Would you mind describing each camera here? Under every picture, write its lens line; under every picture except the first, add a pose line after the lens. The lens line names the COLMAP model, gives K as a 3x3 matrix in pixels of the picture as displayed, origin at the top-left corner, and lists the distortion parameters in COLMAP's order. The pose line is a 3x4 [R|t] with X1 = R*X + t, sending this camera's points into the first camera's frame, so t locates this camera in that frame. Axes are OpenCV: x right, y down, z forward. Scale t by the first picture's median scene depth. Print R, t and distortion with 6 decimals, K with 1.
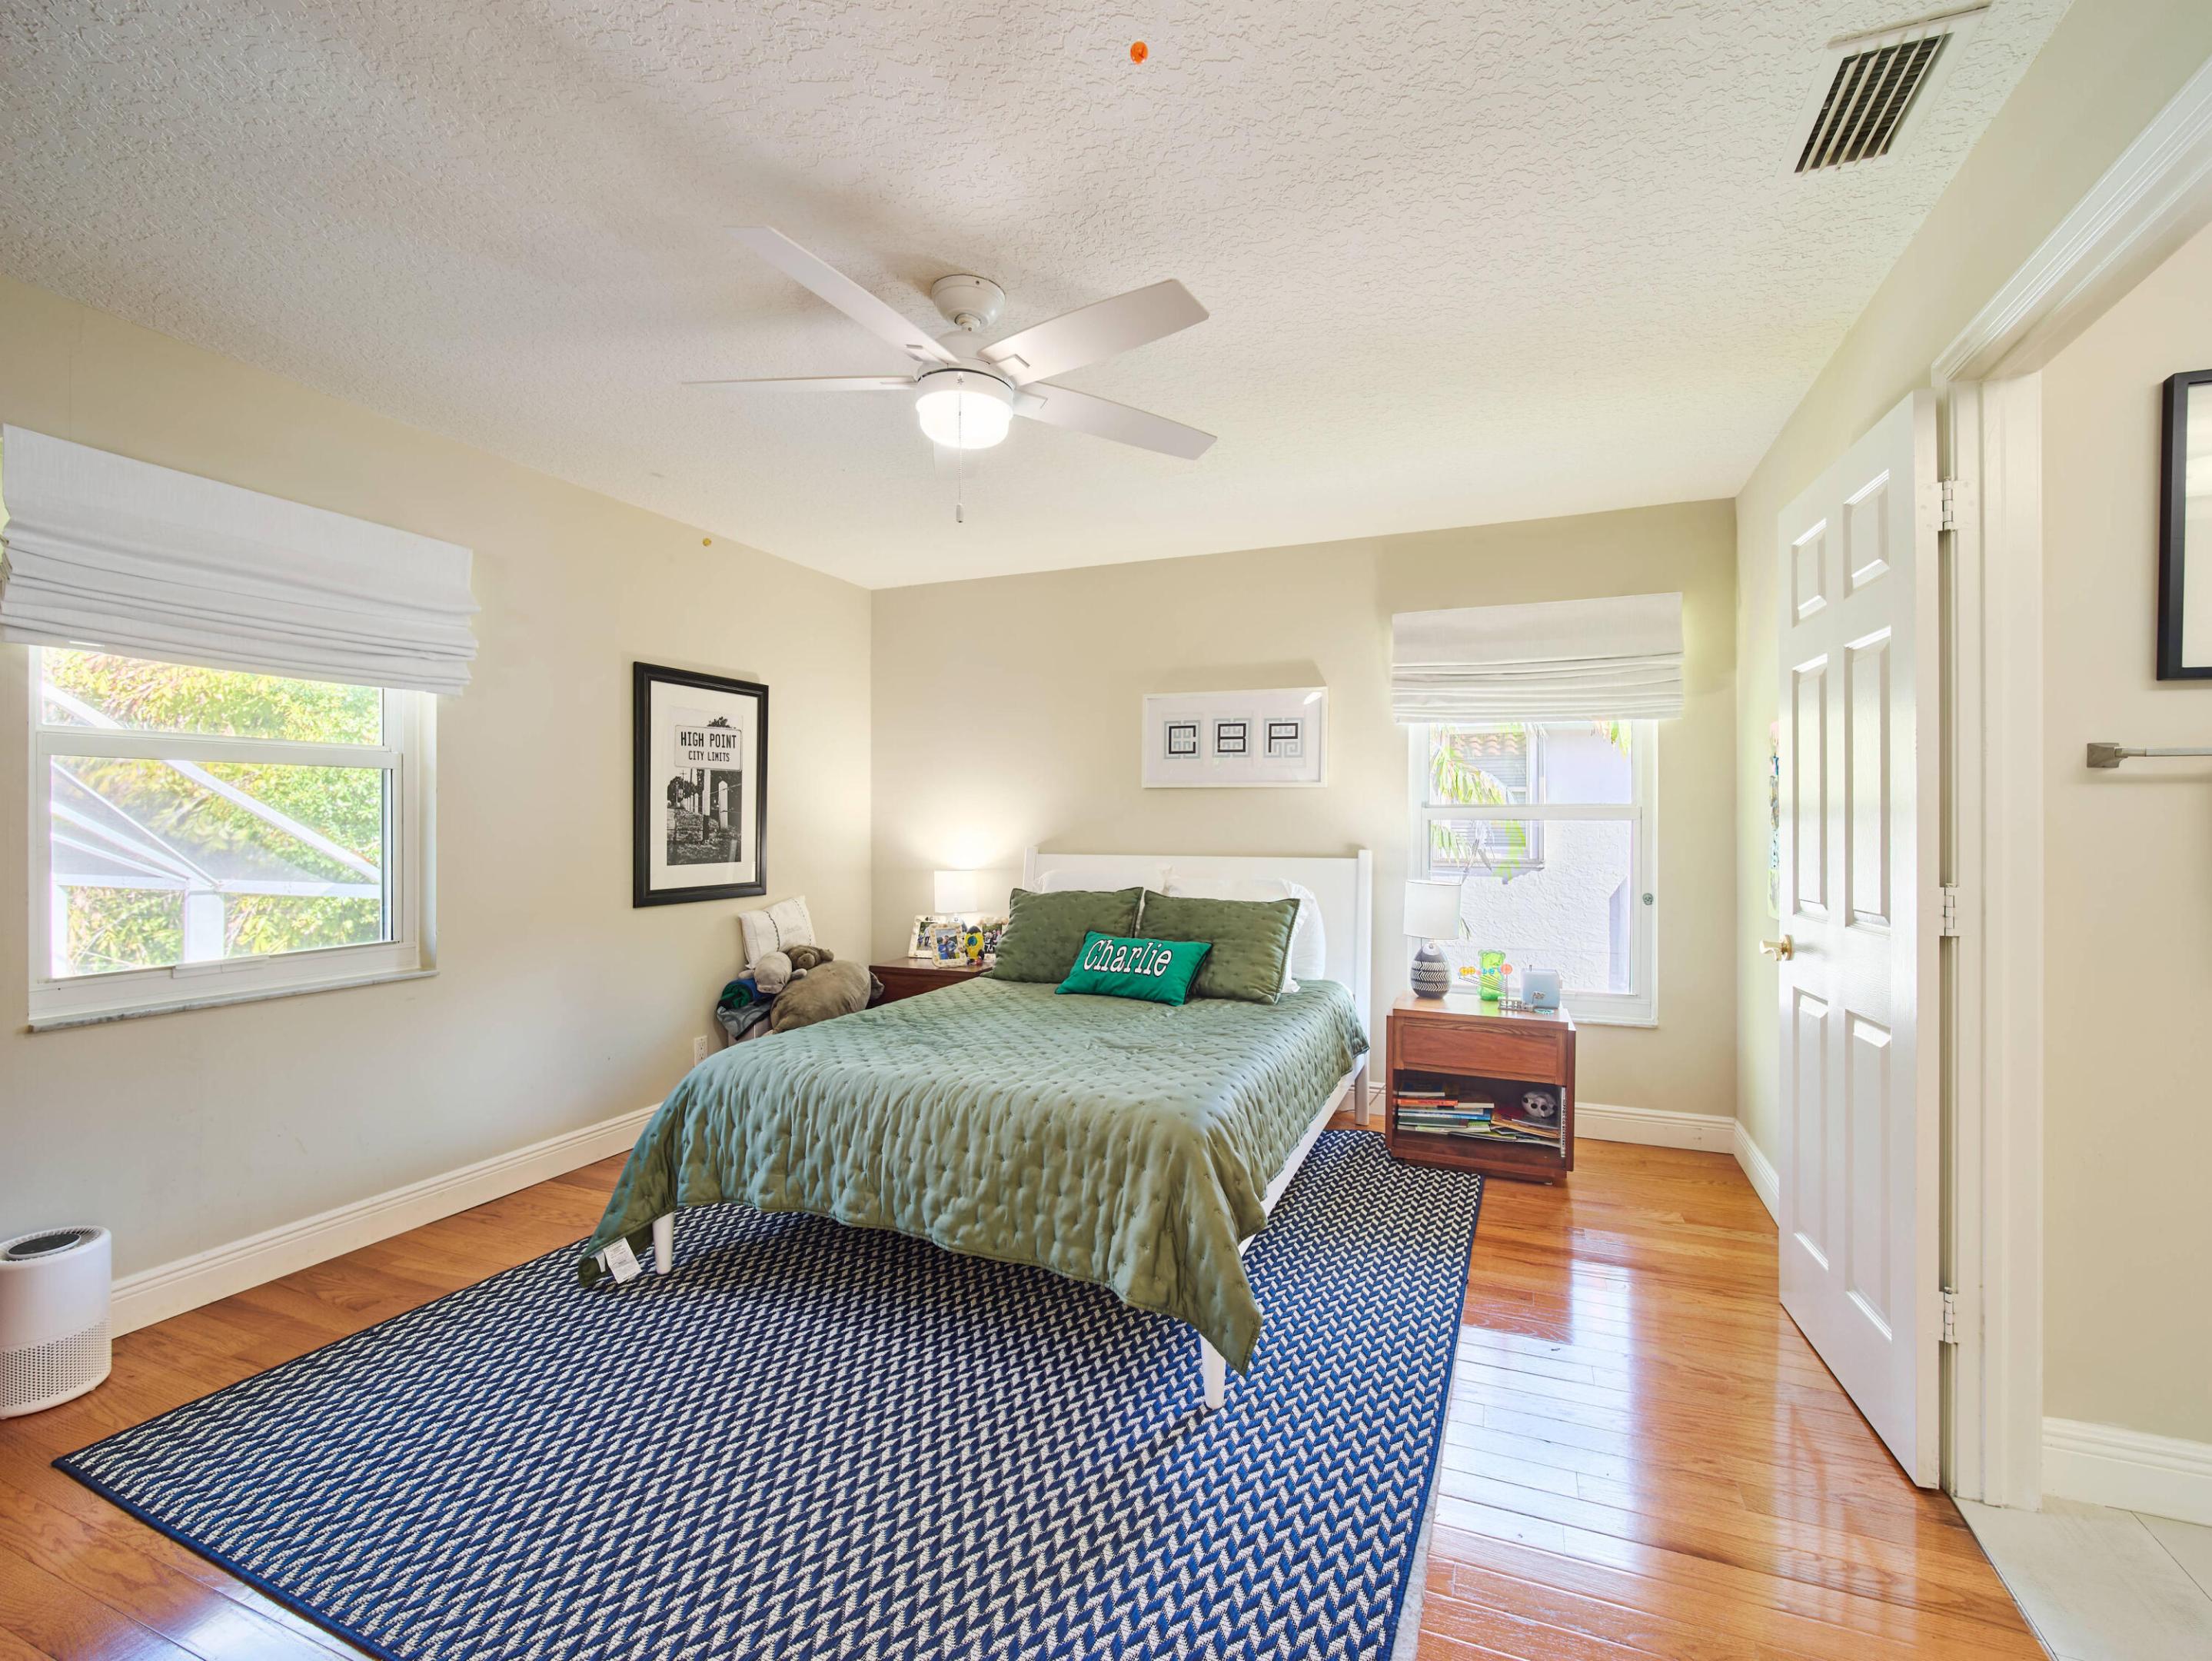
lens RADIAL K [[993.3, 0, 1108.6], [0, 993.3, 826.4], [0, 0, 1]] dist [-0.005930, 0.000061]
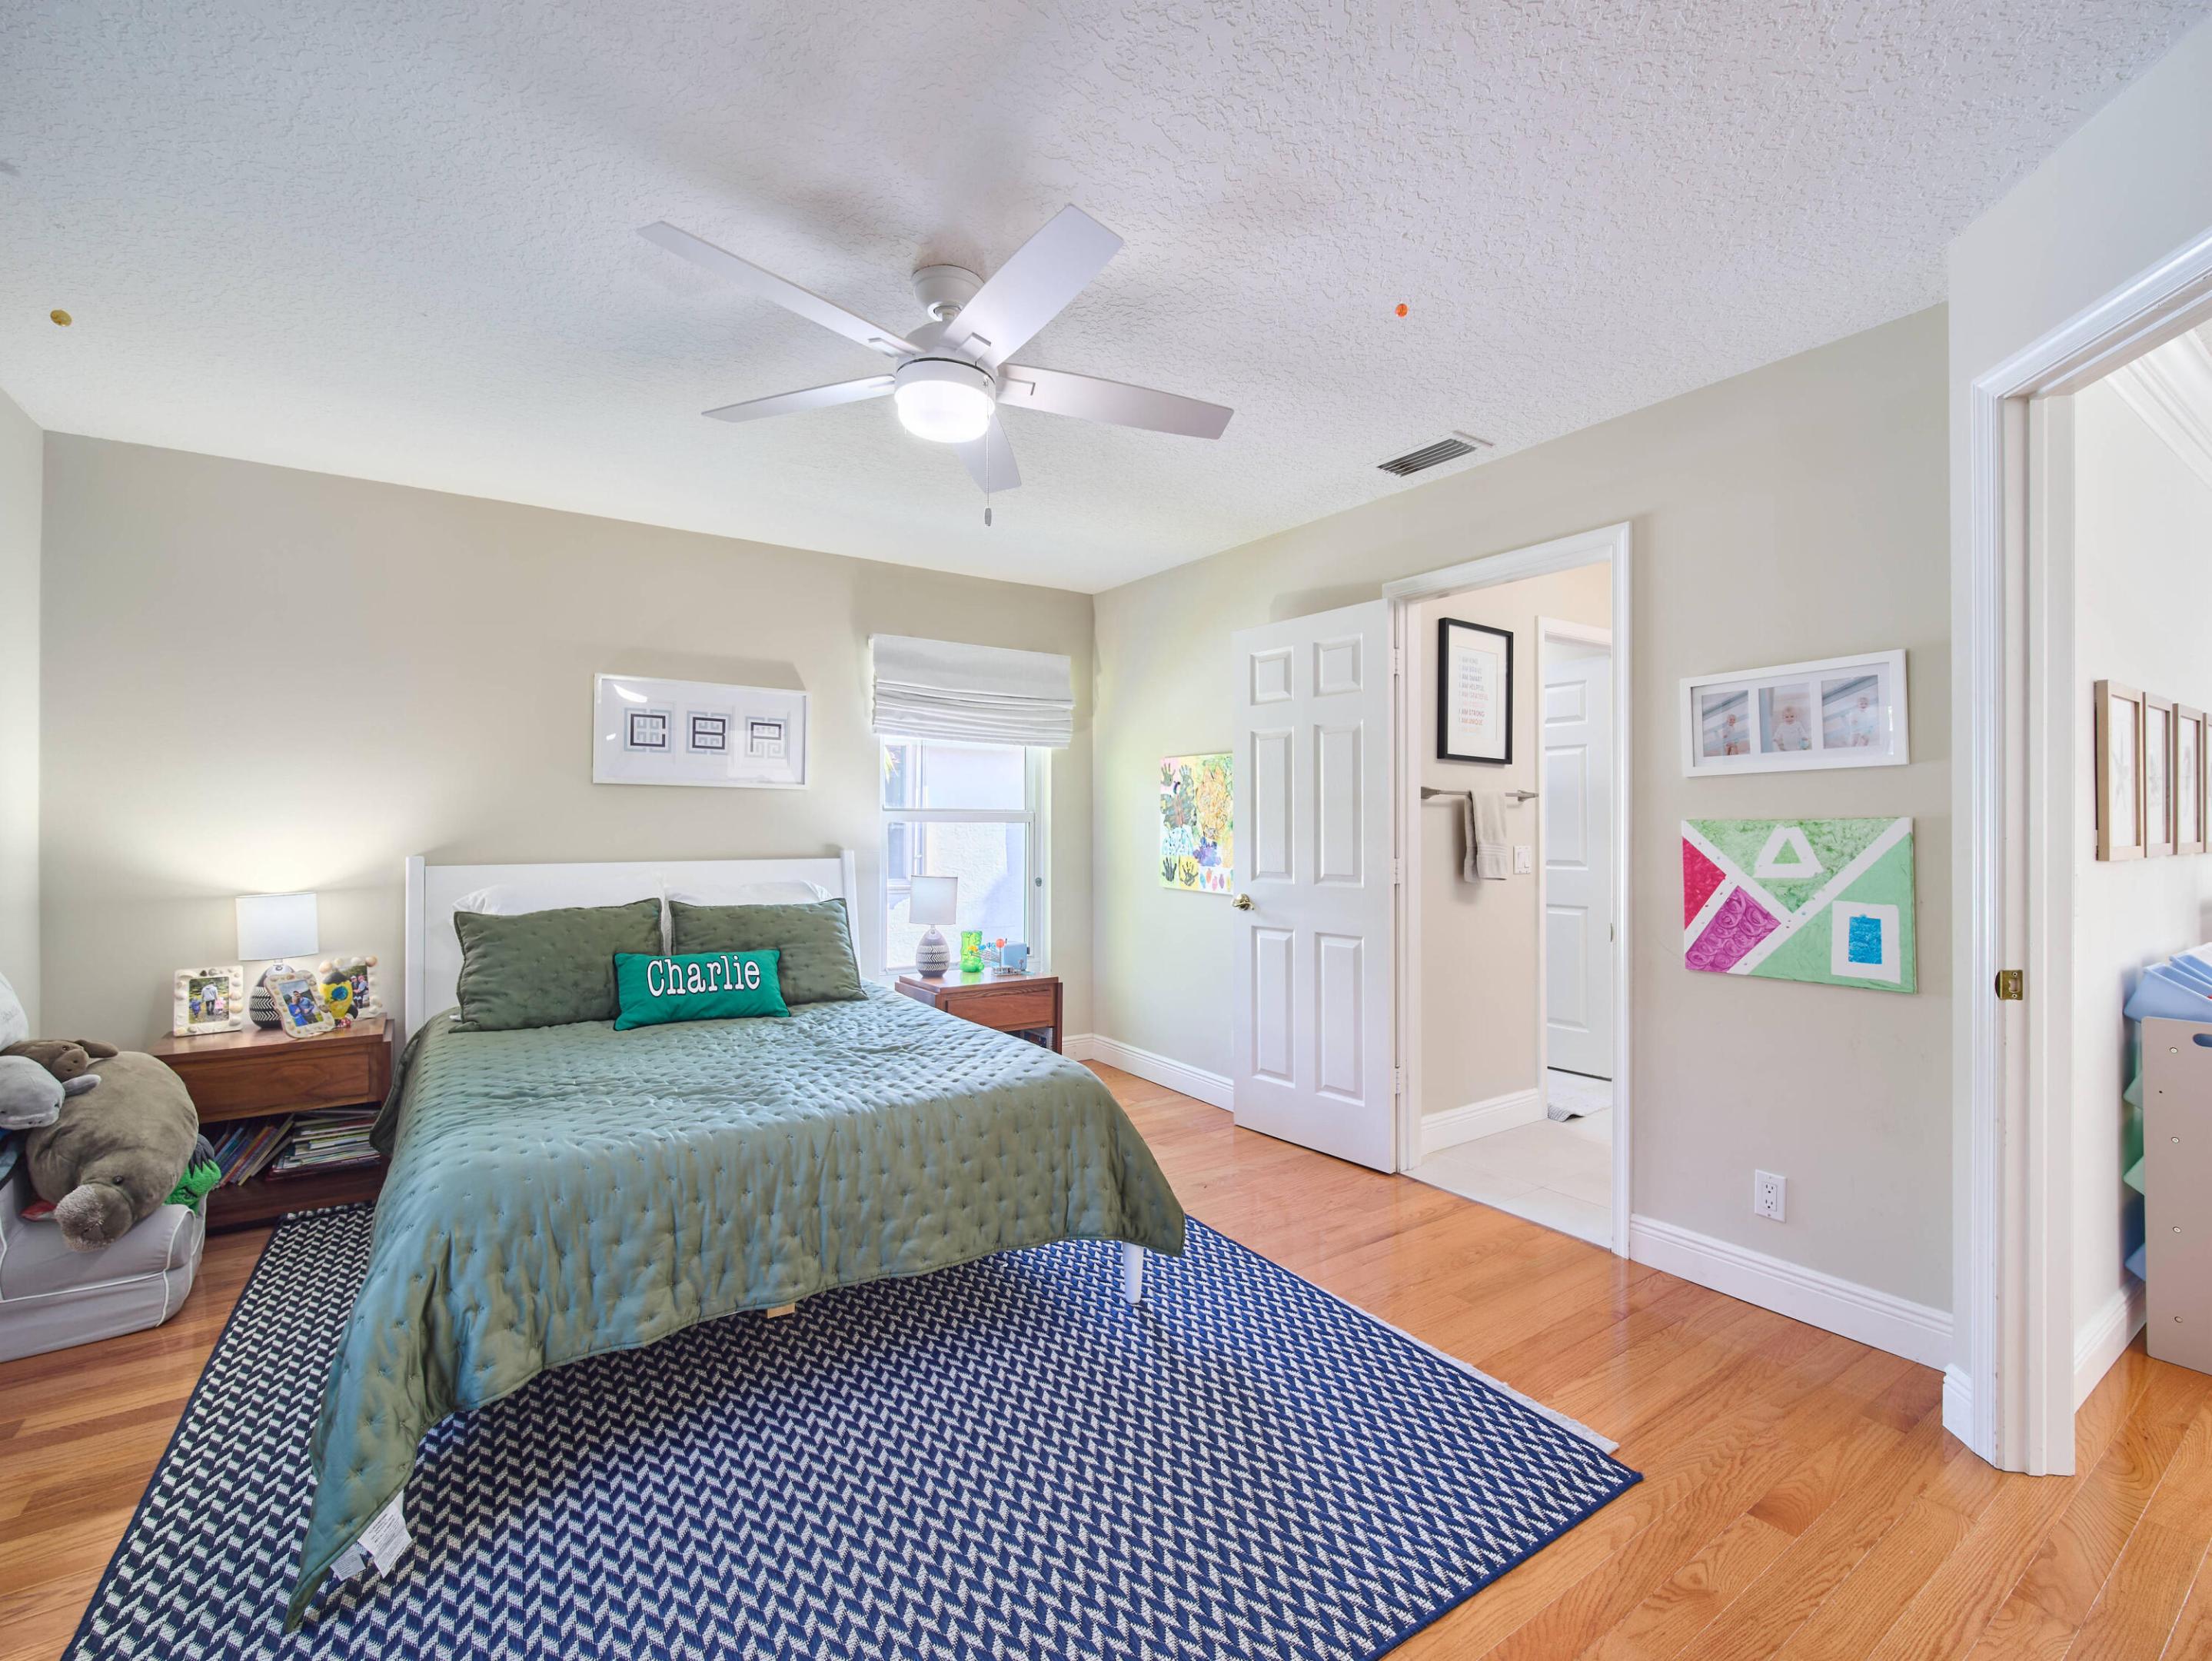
lens RADIAL K [[993.3, 0, 1121.0], [0, 993.3, 827.2], [0, 0, 1]] dist [-0.005930, 0.000061]
pose [[0.539775, -0.001505, 0.841808, -0.498701], [0.001497, 0.999999, 0.000828, -0.001444], [-0.841808, 0.000814, 0.539776, 0.187606]]
